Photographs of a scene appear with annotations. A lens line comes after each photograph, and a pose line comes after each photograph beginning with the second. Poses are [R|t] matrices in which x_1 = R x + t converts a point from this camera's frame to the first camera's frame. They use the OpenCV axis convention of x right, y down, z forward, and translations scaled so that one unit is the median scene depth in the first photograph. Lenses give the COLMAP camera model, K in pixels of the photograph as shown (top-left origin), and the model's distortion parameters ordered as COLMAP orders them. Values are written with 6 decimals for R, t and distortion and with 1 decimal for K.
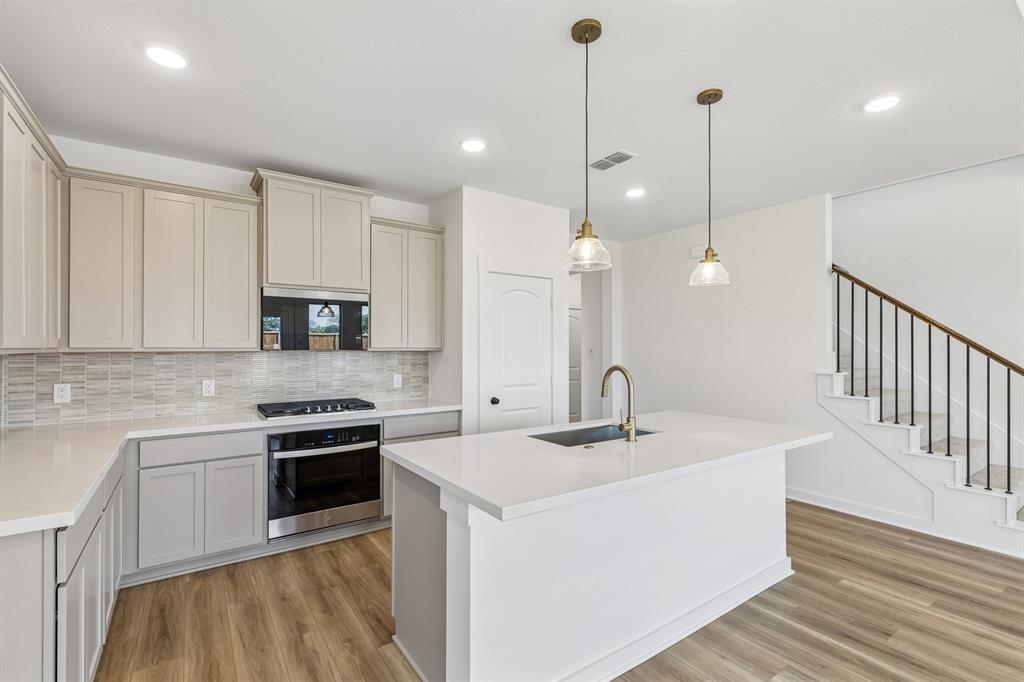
lens RADIAL K [[464.2, 0, 512.0], [0, 464.2, 341.0], [0, 0, 1]] dist [0.013875, -0.001245]
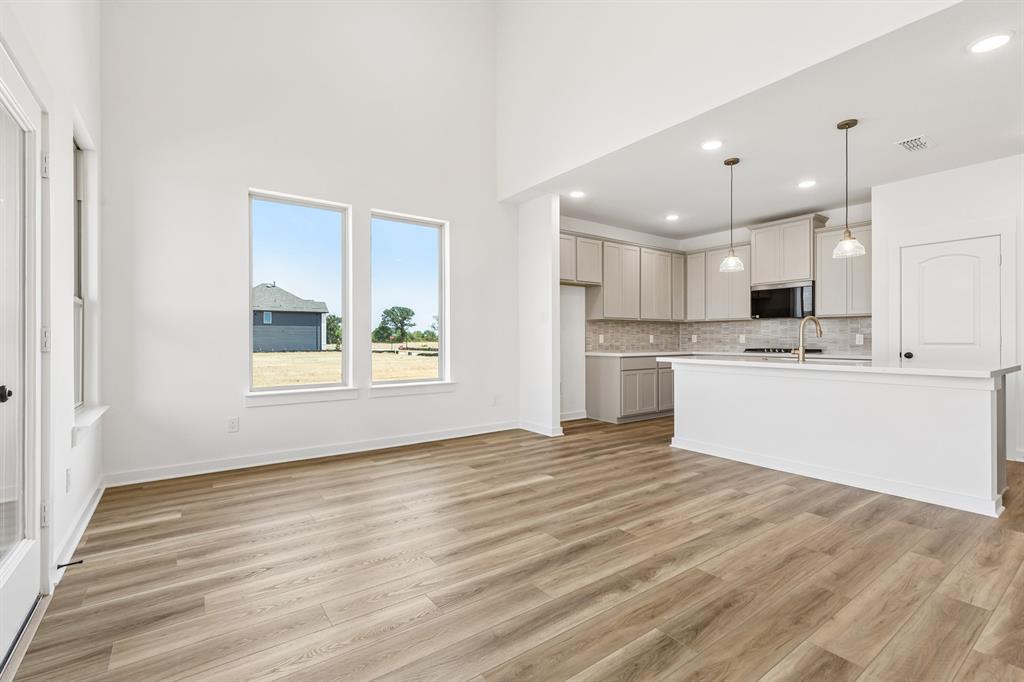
lens RADIAL K [[464.2, 0, 512.0], [0, 464.2, 341.0], [0, 0, 1]] dist [0.013875, -0.001245]
pose [[0.025813, 0.005386, -0.999652, 1.539982], [0.017488, 0.999830, 0.005839, 0.092194], [0.999514, -0.017633, 0.025714, -0.055749]]
